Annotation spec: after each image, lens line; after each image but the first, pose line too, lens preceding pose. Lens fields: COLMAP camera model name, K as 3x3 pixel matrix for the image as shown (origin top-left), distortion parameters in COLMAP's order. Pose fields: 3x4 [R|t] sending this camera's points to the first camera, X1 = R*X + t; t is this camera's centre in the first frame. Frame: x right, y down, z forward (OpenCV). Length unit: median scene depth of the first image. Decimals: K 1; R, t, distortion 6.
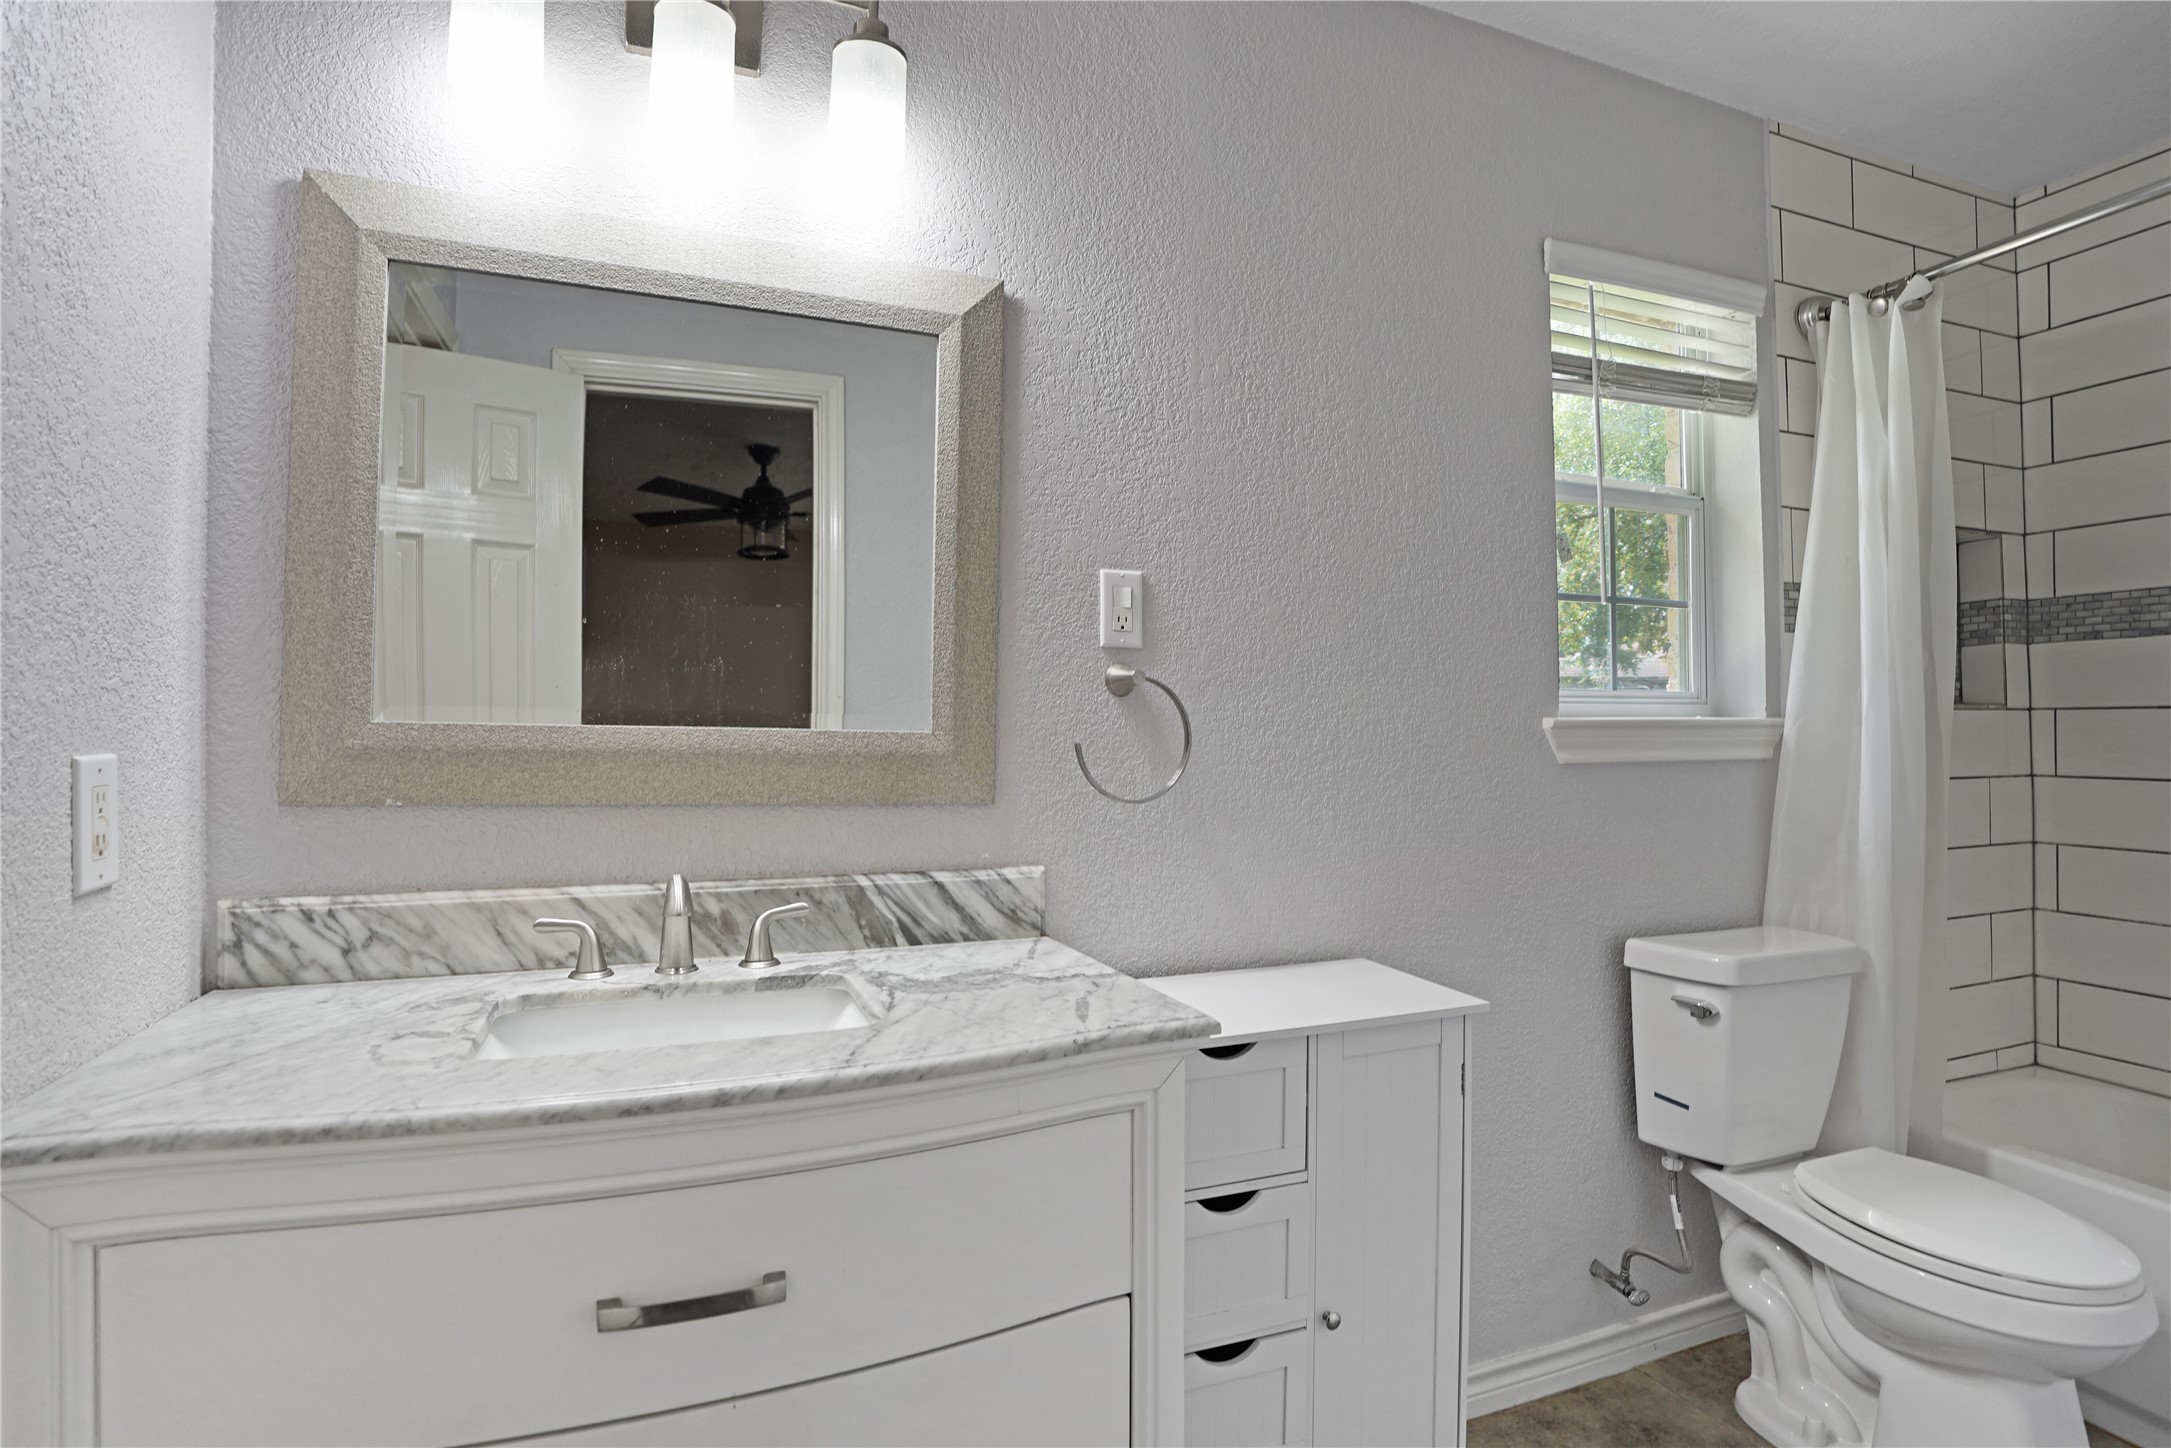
lens RADIAL K [[1087.1, 0, 1107.7], [0, 1087.1, 725.1], [0, 0, 1]] dist [-0.065402, 0.027345]
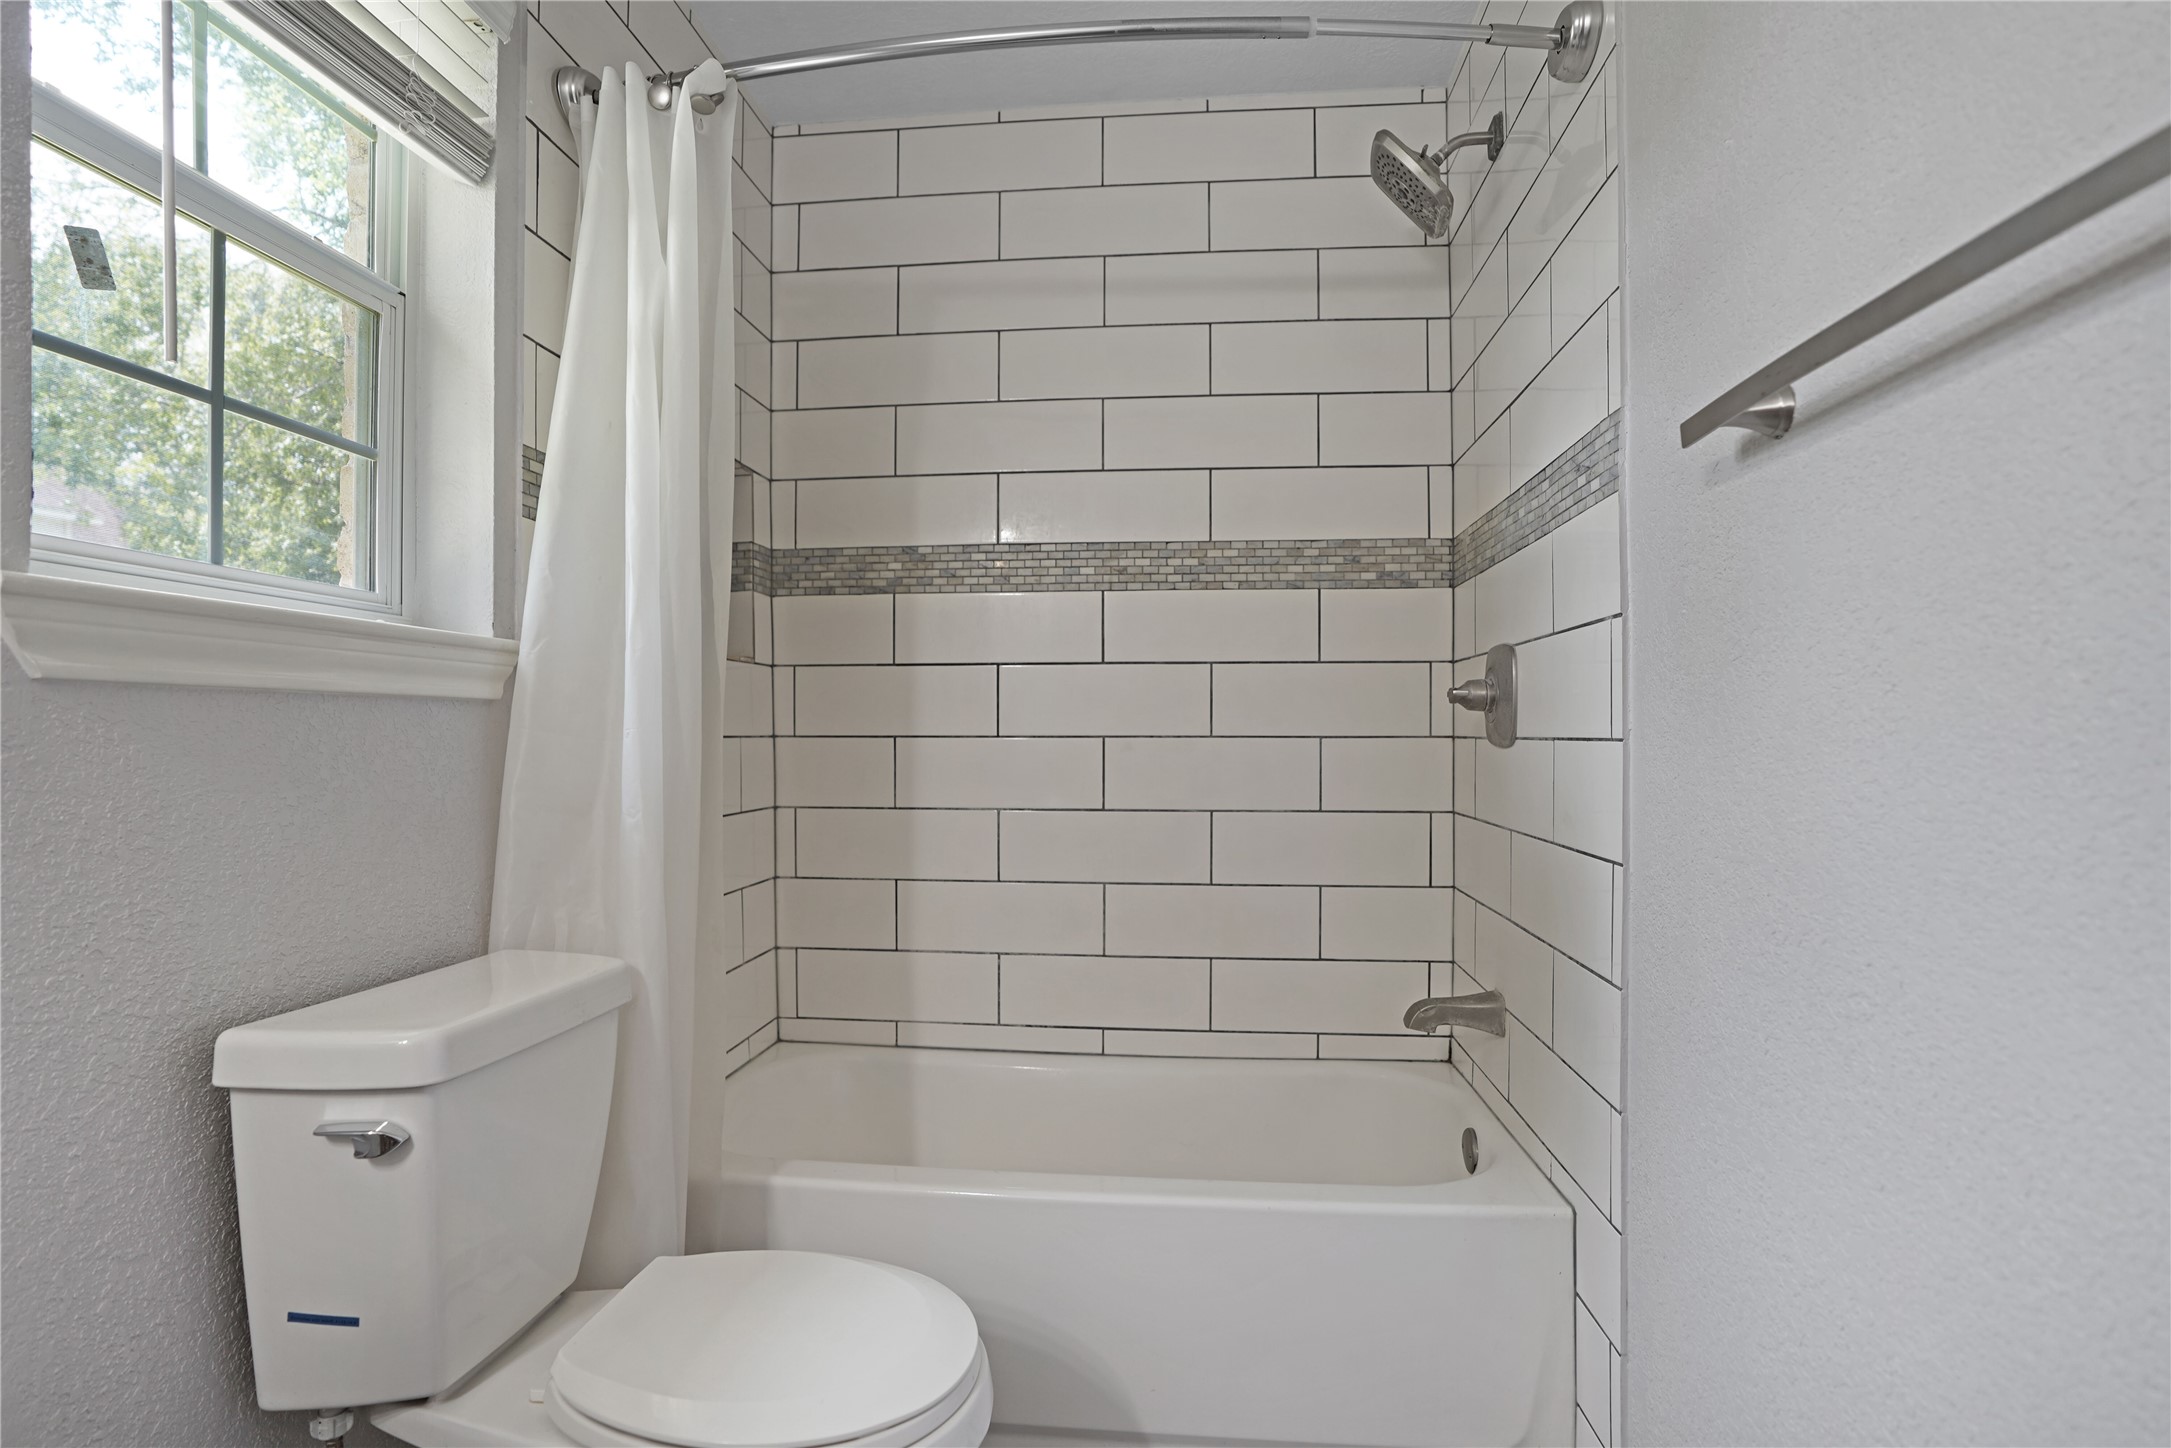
lens RADIAL K [[1087.1, 0, 1107.7], [0, 1087.1, 725.1], [0, 0, 1]] dist [-0.065402, 0.027345]
pose [[0.478877, 0.003443, 0.877875, 0.218199], [-0.007682, 0.999970, 0.000269, 0.044531], [-0.877848, -0.006872, 0.478889, 0.344150]]
